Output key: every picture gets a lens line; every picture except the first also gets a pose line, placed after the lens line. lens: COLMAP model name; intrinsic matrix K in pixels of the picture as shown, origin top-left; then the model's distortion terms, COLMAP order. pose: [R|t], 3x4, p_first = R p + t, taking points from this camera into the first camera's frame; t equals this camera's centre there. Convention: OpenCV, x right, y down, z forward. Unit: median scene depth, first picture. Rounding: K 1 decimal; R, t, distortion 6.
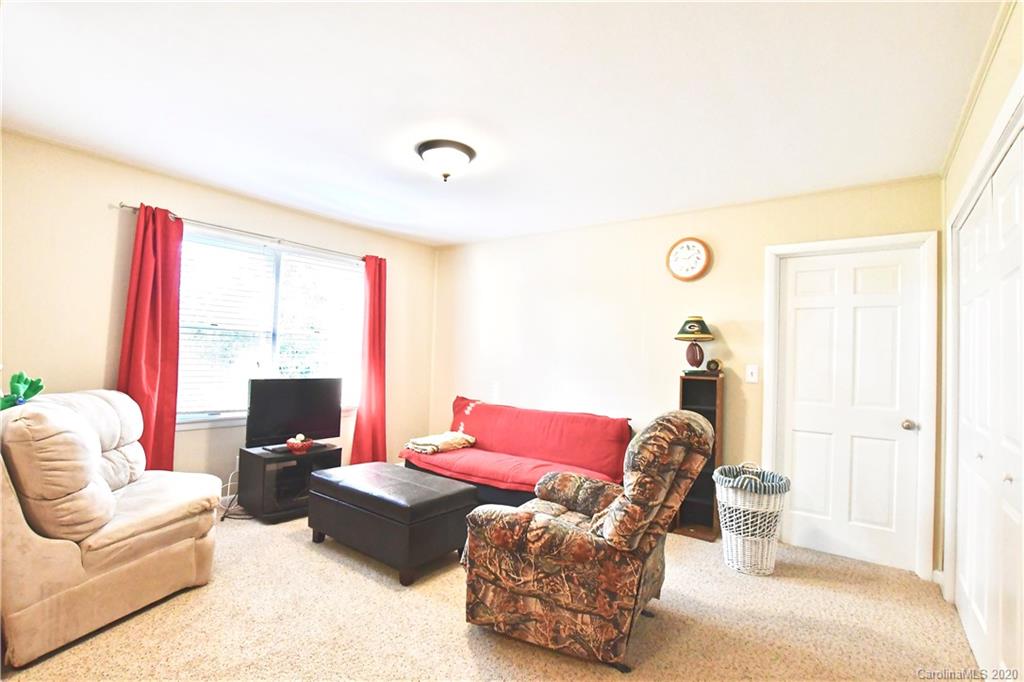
lens RADIAL K [[480.2, 0, 509.8], [0, 480.2, 345.6], [0, 0, 1]] dist [-0.024069, 0.000553]
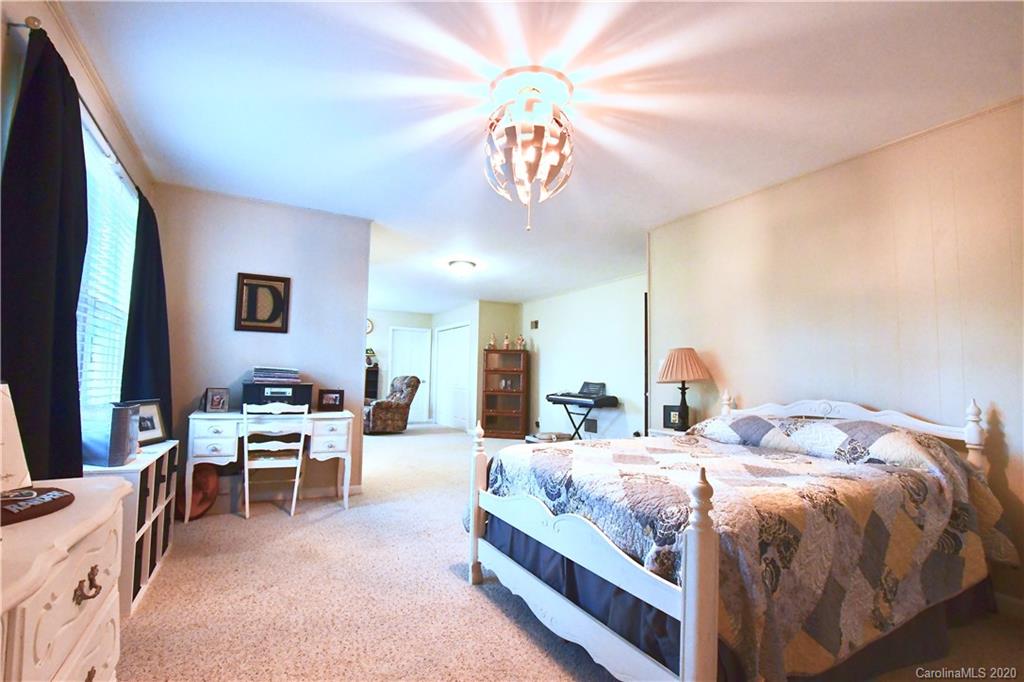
lens RADIAL K [[480.2, 0, 509.8], [0, 480.2, 345.6], [0, 0, 1]] dist [-0.024069, 0.000553]
pose [[0.427103, 0.034889, 0.903530, -2.190496], [-0.033620, 0.999177, -0.022690, -0.044027], [-0.903578, -0.020686, 0.427924, -1.152014]]
